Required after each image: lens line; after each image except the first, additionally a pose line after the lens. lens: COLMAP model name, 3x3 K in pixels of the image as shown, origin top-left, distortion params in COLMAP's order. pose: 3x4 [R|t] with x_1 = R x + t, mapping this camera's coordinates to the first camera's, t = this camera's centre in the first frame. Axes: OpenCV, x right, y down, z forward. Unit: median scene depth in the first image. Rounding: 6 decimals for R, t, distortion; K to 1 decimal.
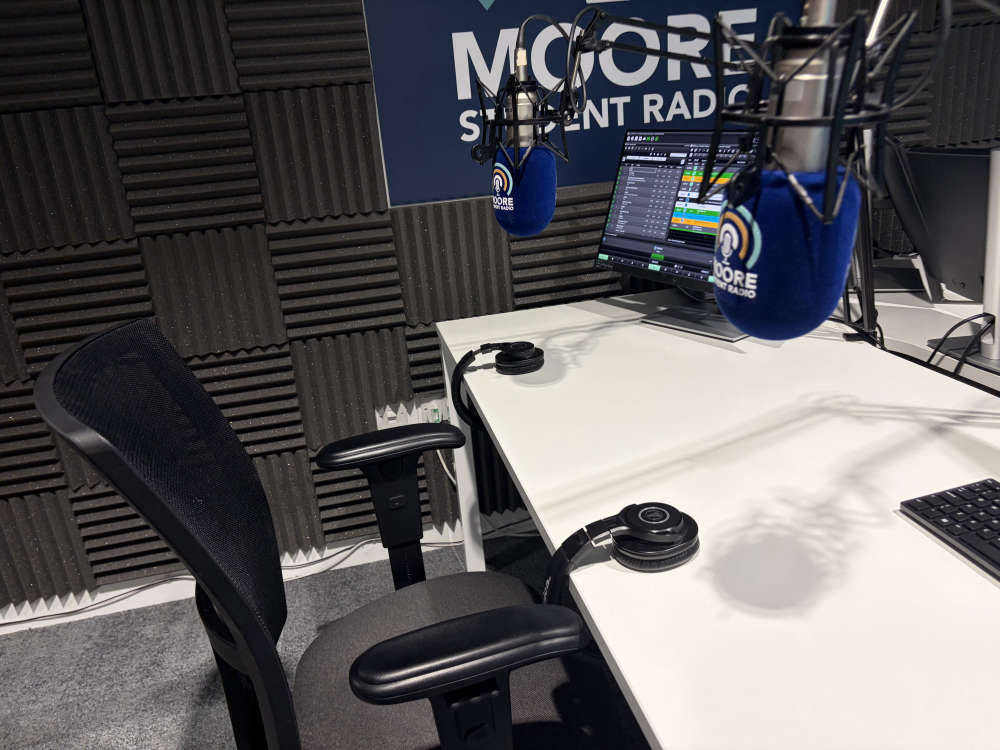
lens RADIAL K [[756.5, 0, 500.0], [0, 756.5, 375.0], [0, 0, 1]] dist [0.082151, -0.091604]
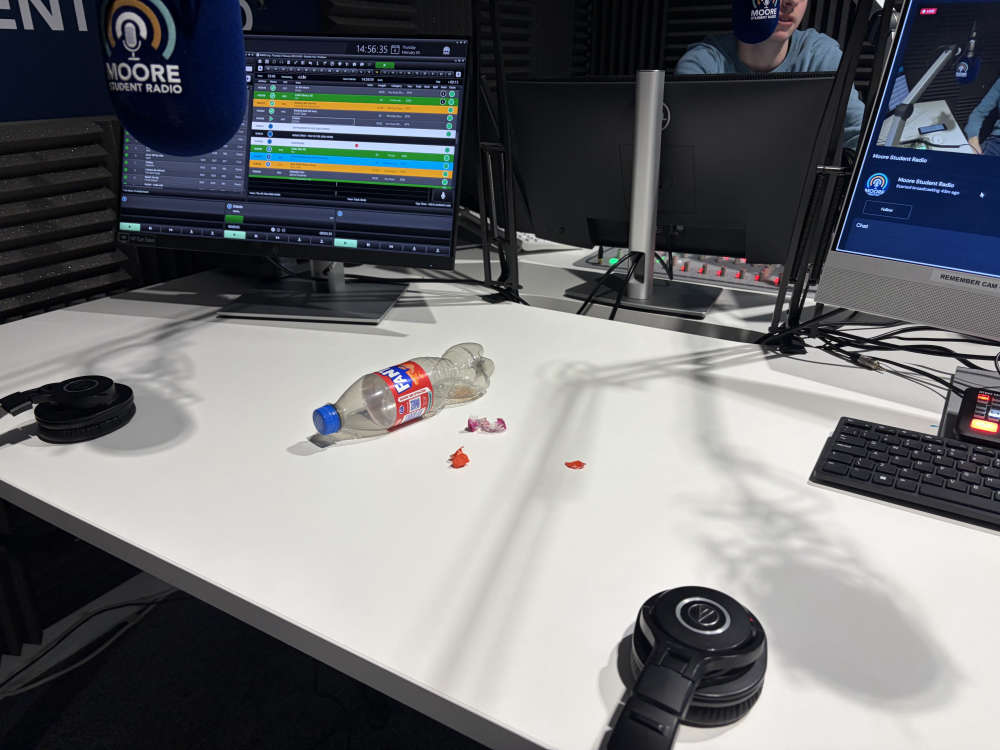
lens RADIAL K [[756.5, 0, 500.0], [0, 756.5, 375.0], [0, 0, 1]] dist [0.082151, -0.091604]
pose [[0.694431, -0.193735, 0.692988, -0.135554], [0.184322, 0.978833, 0.088941, -0.036850], [-0.695550, 0.065969, 0.715442, 0.363909]]
